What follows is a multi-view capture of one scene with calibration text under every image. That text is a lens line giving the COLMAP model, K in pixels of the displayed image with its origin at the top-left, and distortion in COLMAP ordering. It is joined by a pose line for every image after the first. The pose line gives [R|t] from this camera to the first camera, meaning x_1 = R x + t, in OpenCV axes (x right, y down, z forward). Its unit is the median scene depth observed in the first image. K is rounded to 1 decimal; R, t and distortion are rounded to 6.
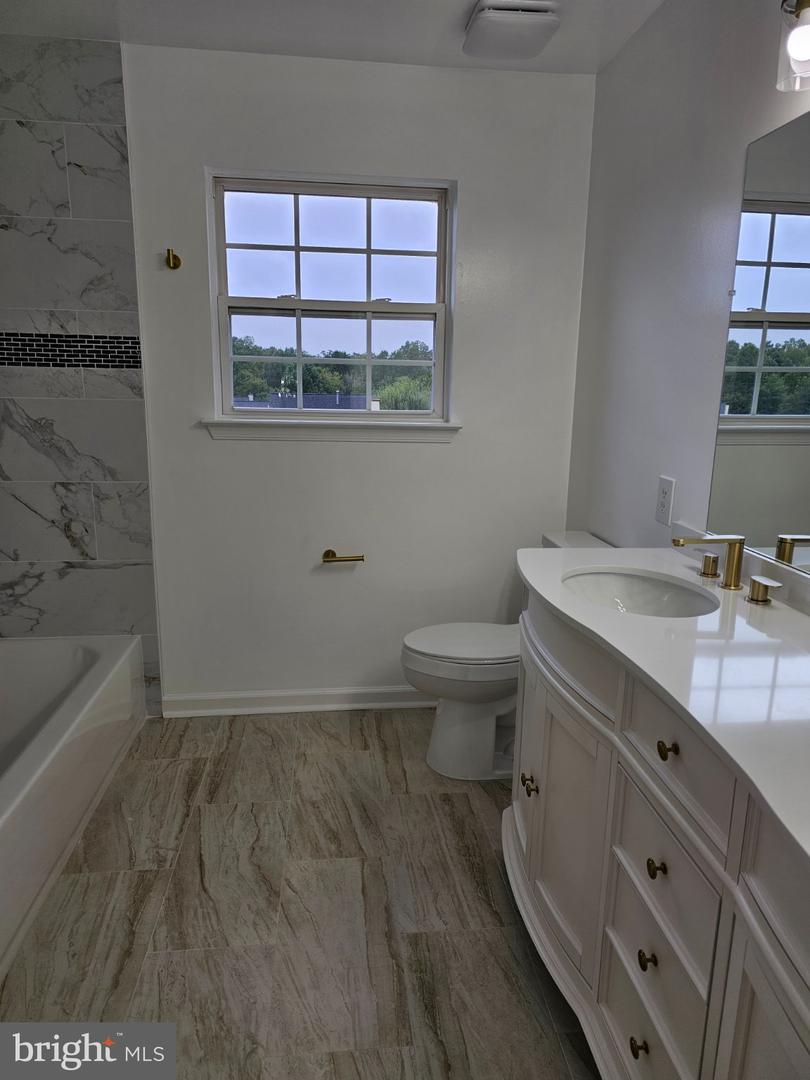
lens RADIAL K [[715.0, 0, 389.3], [0, 715.0, 541.5], [0, 0, 1]] dist [0.051911, -0.009941]
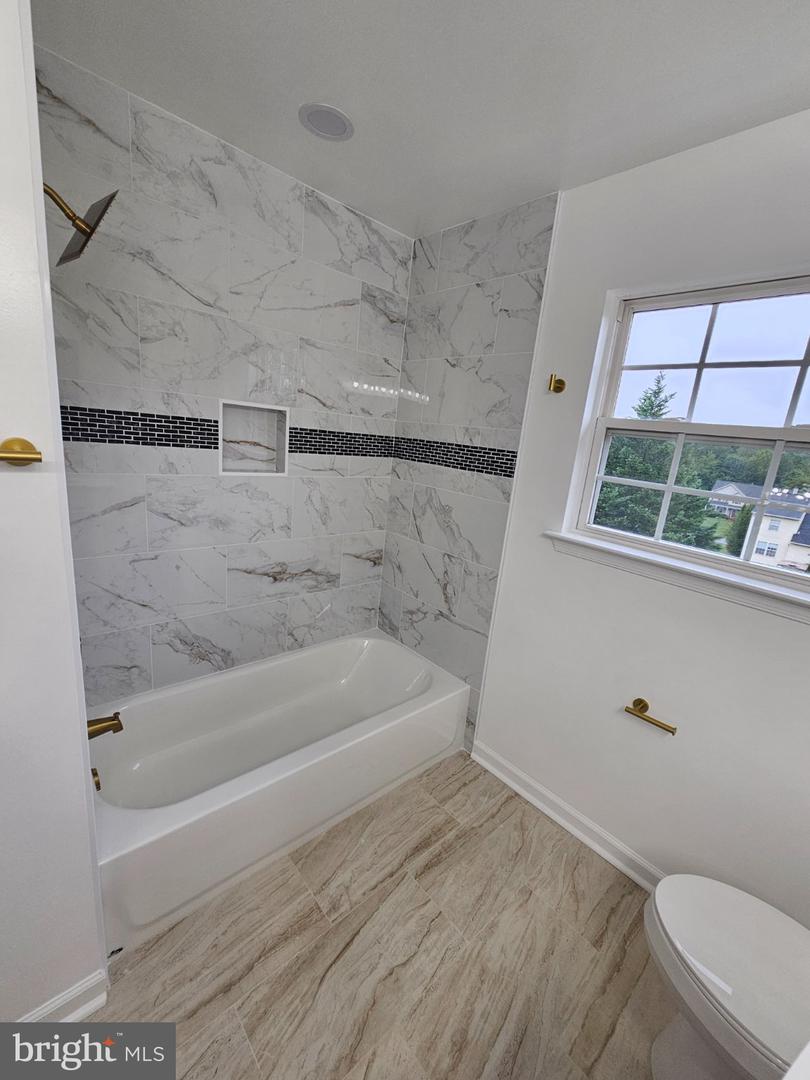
lens RADIAL K [[437.9, 0, 418.2], [0, 437.9, 546.5], [0, 0, 1]] dist [0.001450, -0.001455]
pose [[0.617503, 0.245399, -0.747308, 0.113519], [-0.265863, 0.959286, 0.095324, -0.164231], [0.740274, 0.139819, 0.657605, 0.451086]]
